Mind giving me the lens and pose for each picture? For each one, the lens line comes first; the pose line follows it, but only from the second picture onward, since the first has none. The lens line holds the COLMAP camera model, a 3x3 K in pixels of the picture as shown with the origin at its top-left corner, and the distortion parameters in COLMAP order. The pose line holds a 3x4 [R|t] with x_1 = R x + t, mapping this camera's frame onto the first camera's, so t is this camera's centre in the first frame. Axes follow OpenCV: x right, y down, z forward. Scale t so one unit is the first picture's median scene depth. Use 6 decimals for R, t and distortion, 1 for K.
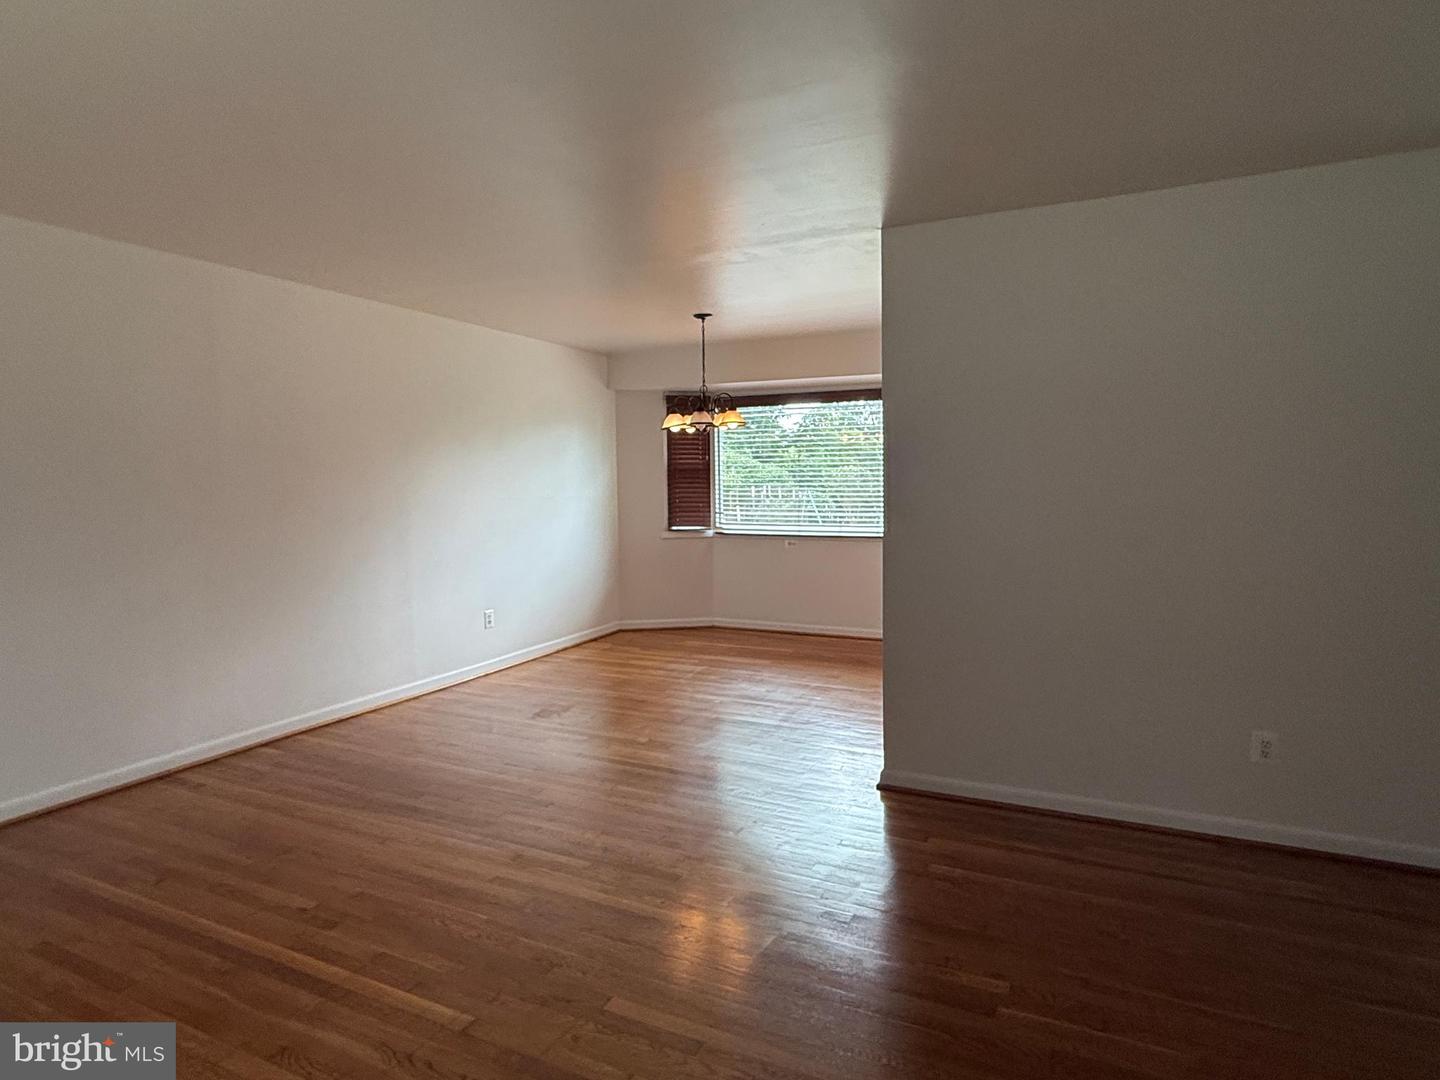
lens RADIAL K [[794.0, 0, 720.0], [0, 794.0, 540.0], [0, 0, 1]] dist [-0.000350, -0.000129]
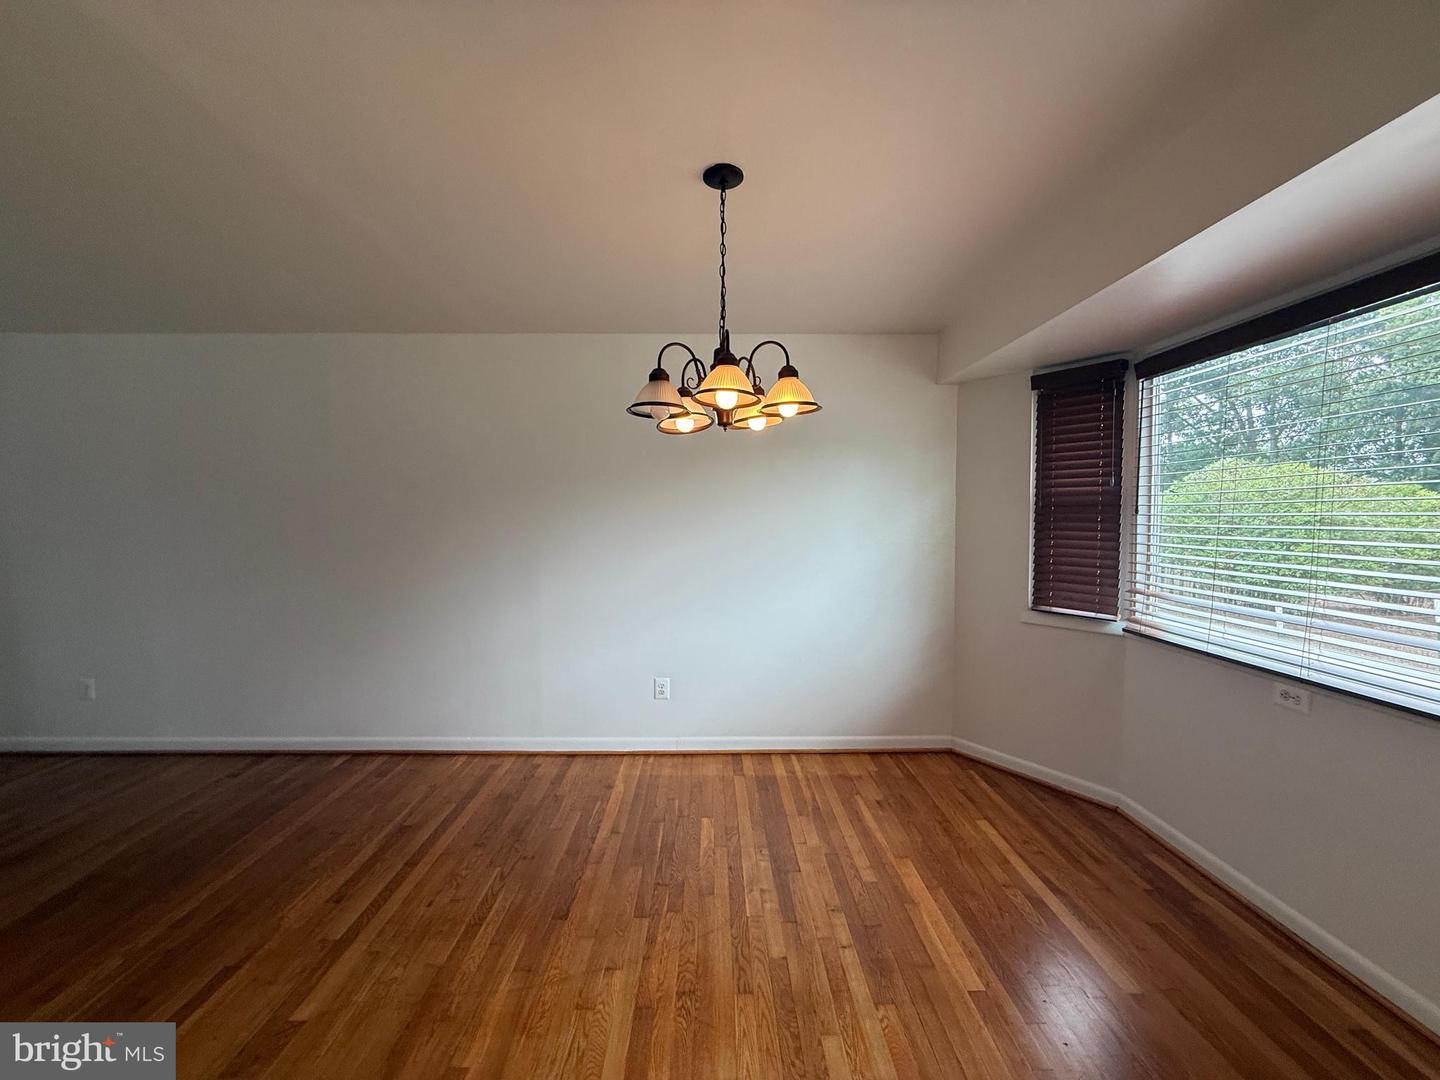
lens RADIAL K [[578.9, 0, 720.0], [0, 578.9, 540.0], [0, 0, 1]] dist [-0.014862, -0.000067]
pose [[0.438218, 0.047004, -0.897639, 0.207912], [-0.073471, 0.997163, 0.016348, -0.053348], [0.895861, 0.058787, 0.440428, 0.612347]]
